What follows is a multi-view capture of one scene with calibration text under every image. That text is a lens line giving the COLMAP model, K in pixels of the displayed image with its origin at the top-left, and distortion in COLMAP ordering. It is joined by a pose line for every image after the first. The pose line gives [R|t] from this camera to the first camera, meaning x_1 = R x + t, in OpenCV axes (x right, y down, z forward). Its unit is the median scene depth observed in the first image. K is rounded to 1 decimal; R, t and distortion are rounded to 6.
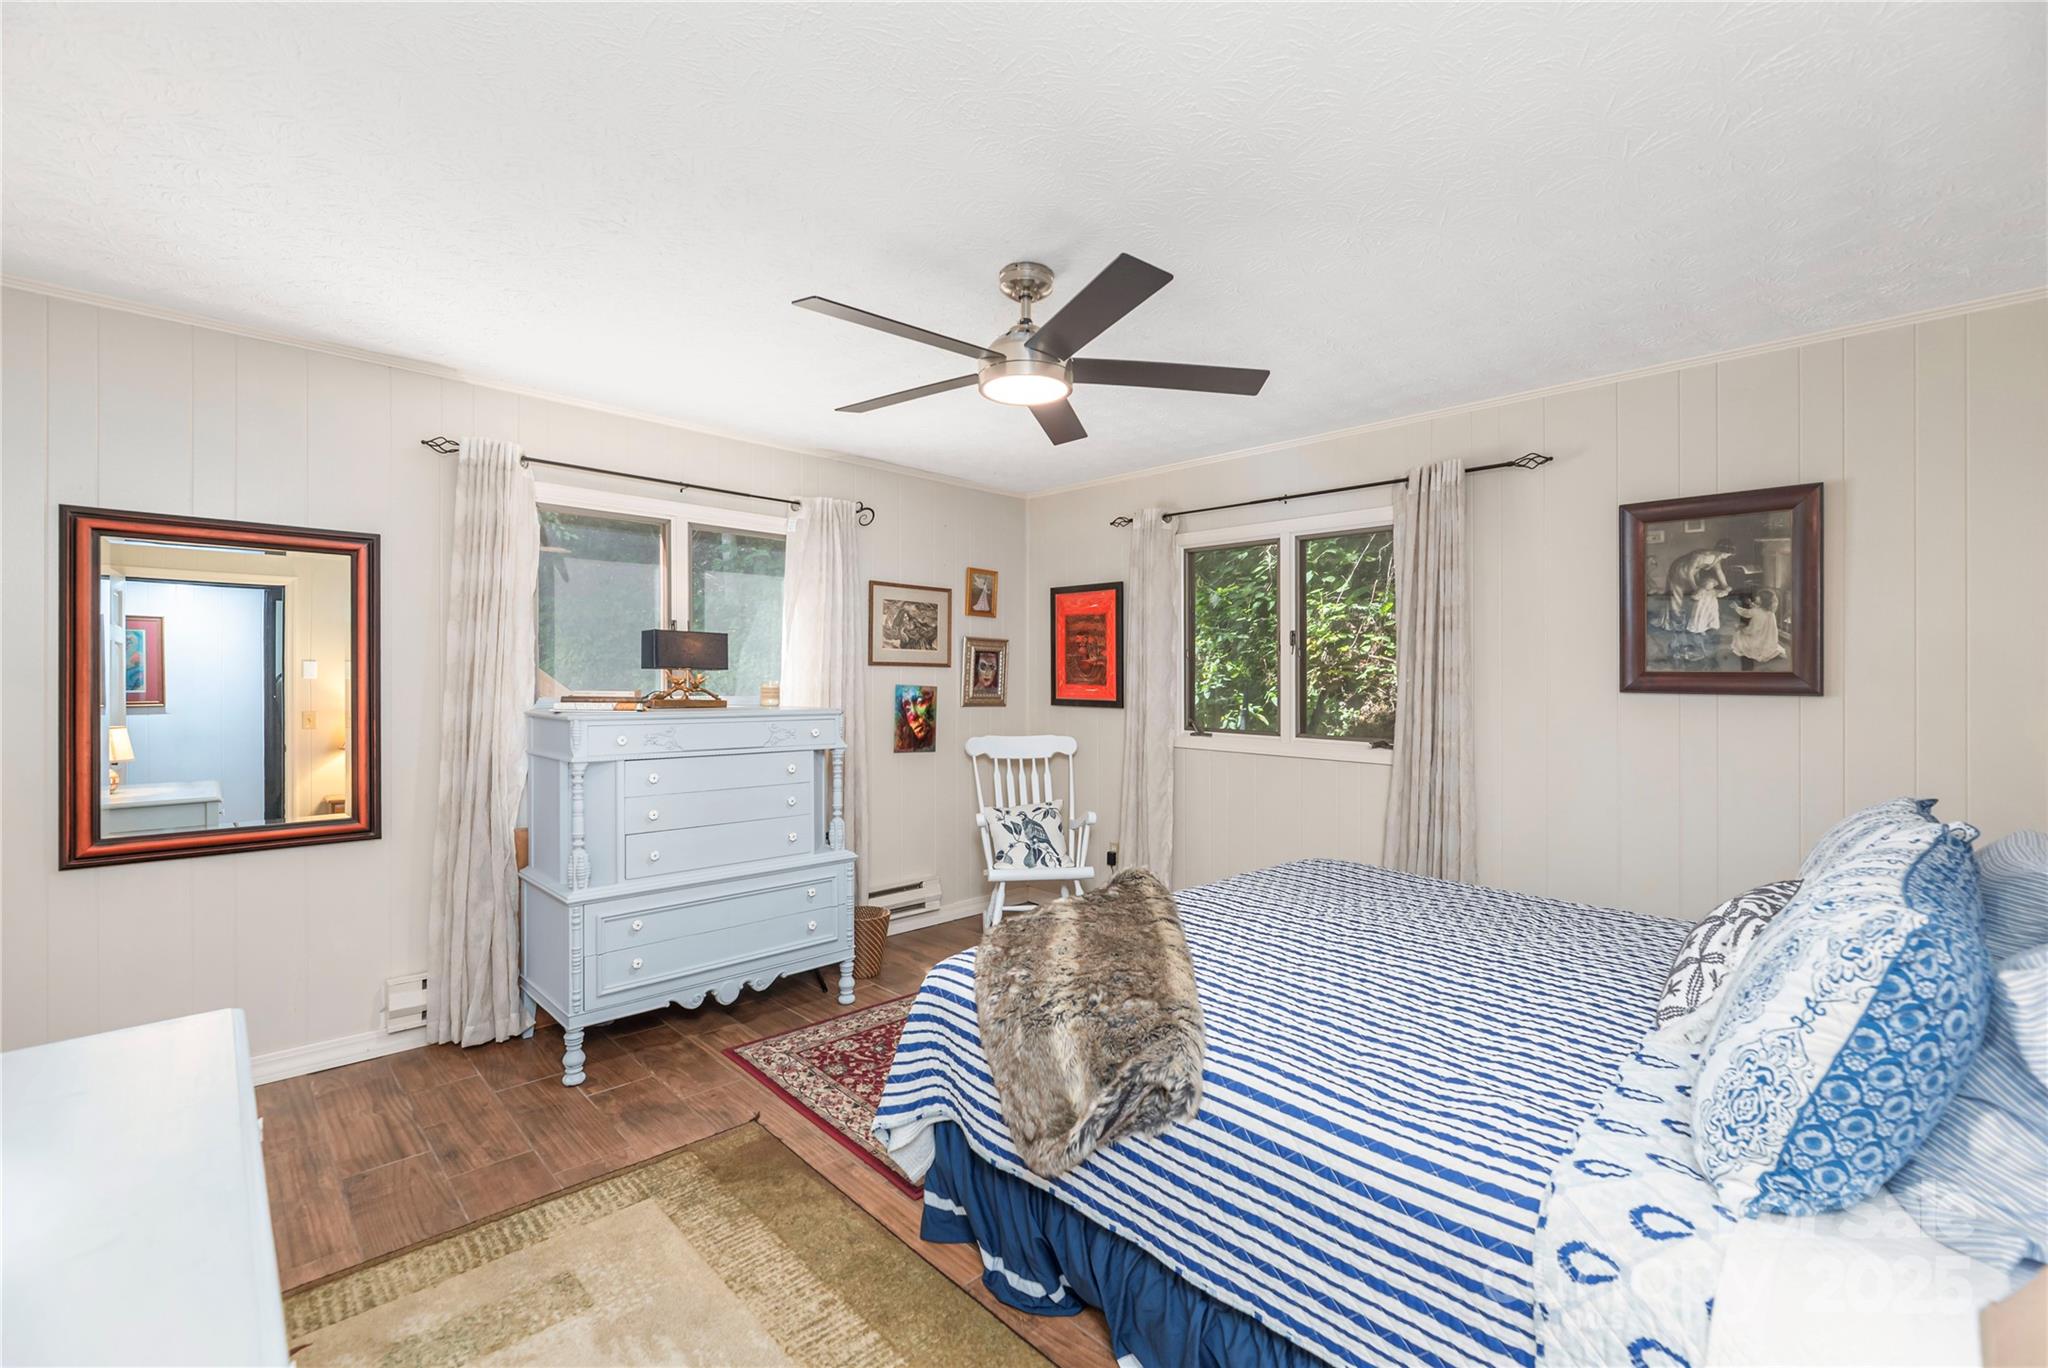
lens RADIAL K [[851.1, 0, 1015.9], [0, 851.1, 691.6], [0, 0, 1]] dist [-0.000109, 0.000087]
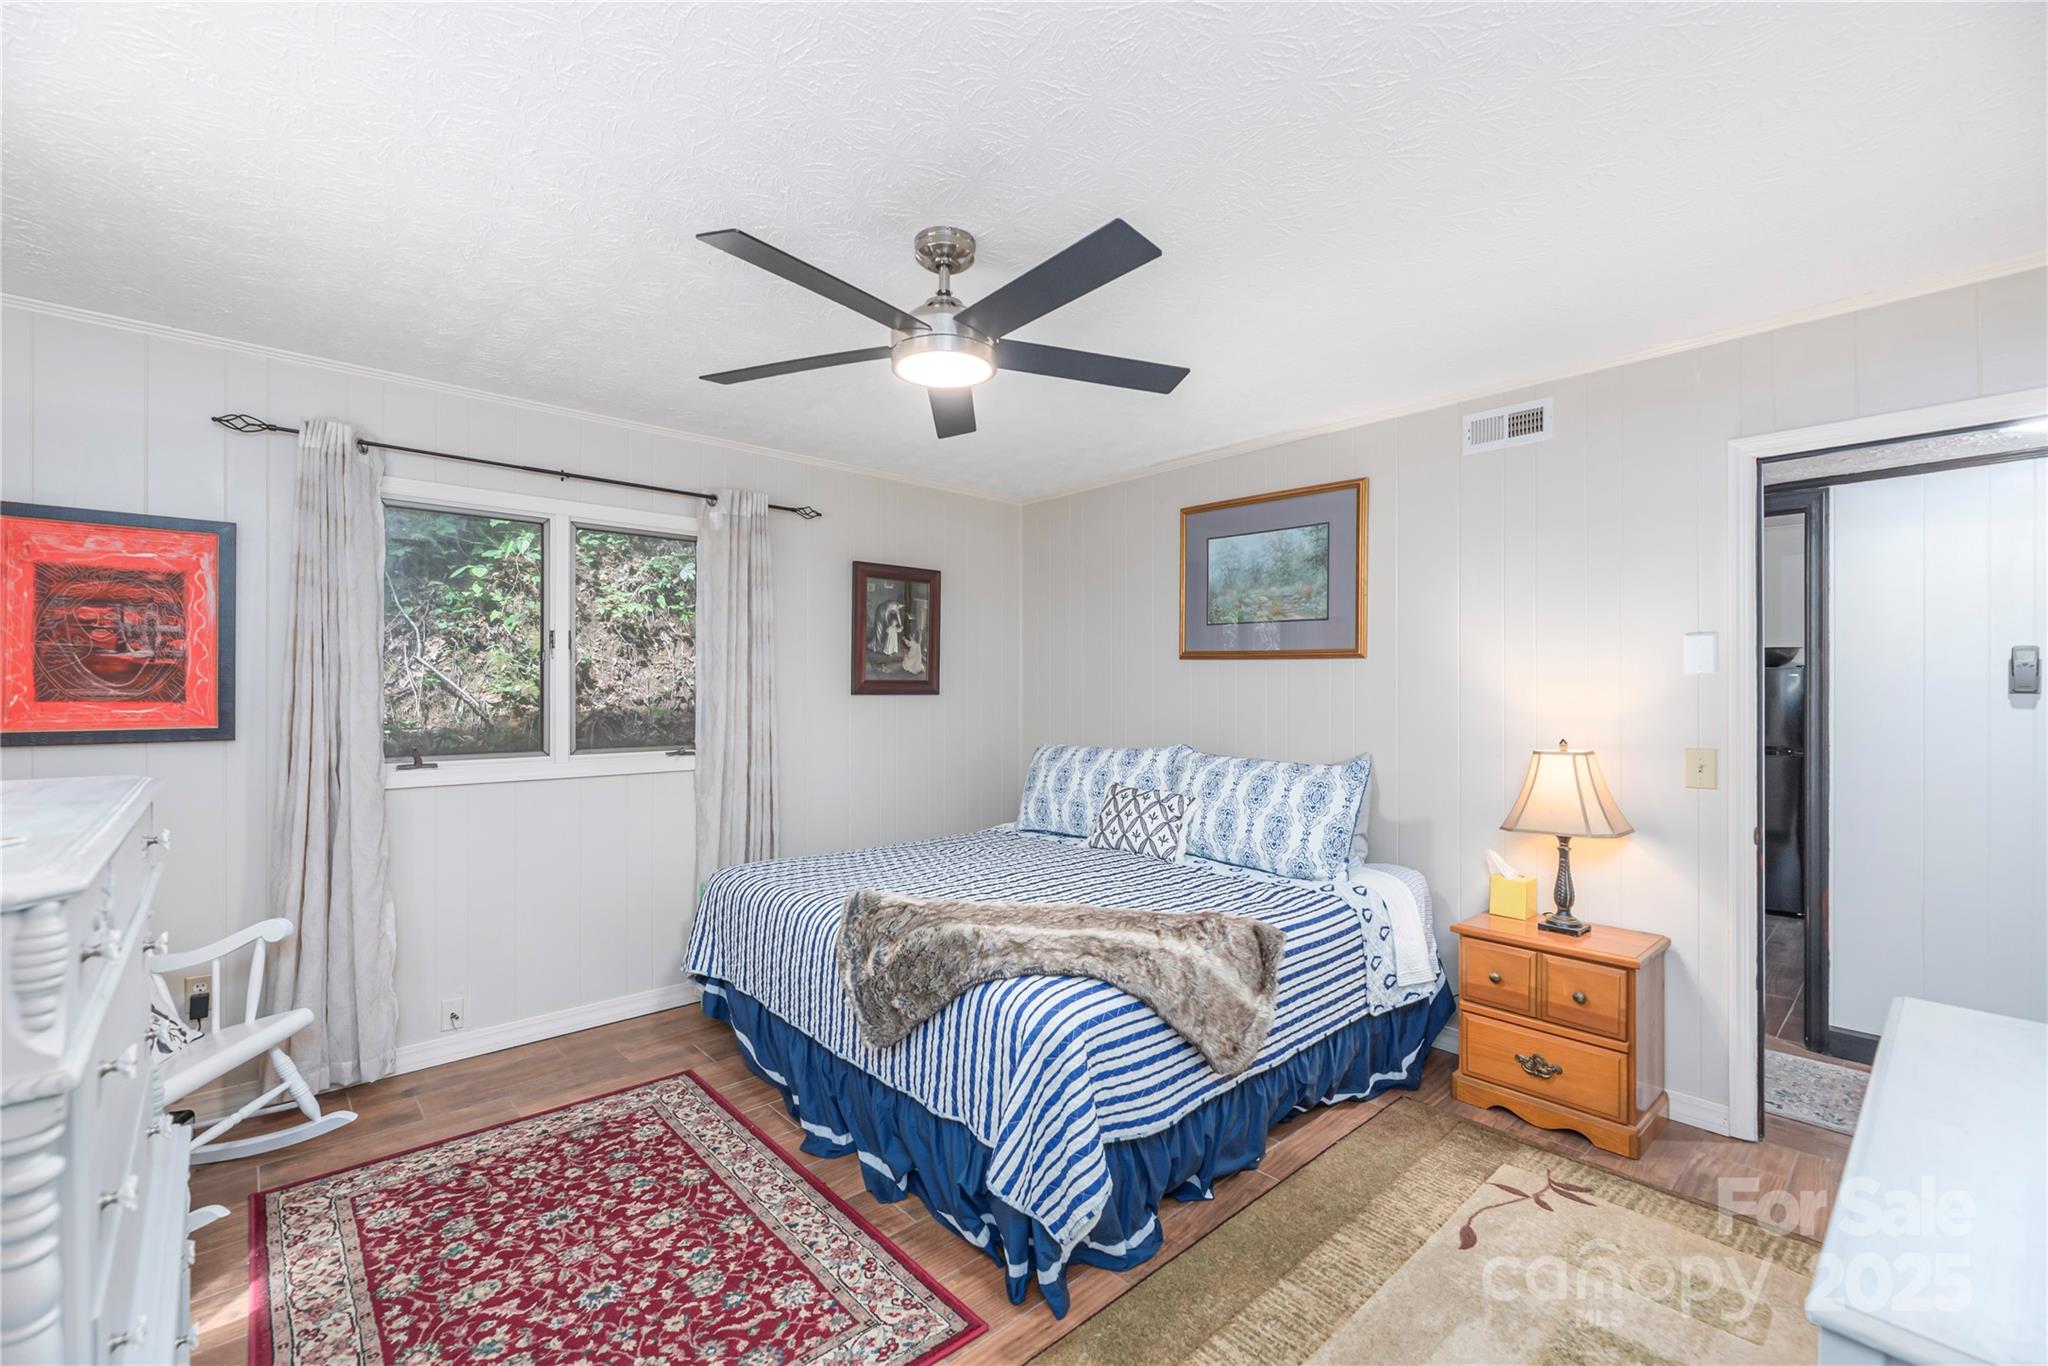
lens RADIAL K [[851.1, 0, 1015.9], [0, 851.1, 690.6], [0, 0, 1]] dist [-0.000109, 0.000087]
pose [[0.050022, -0.011591, 0.998681, -0.728970], [0.018911, 0.999764, 0.010657, -0.017267], [-0.998569, 0.018353, 0.050230, 0.725838]]
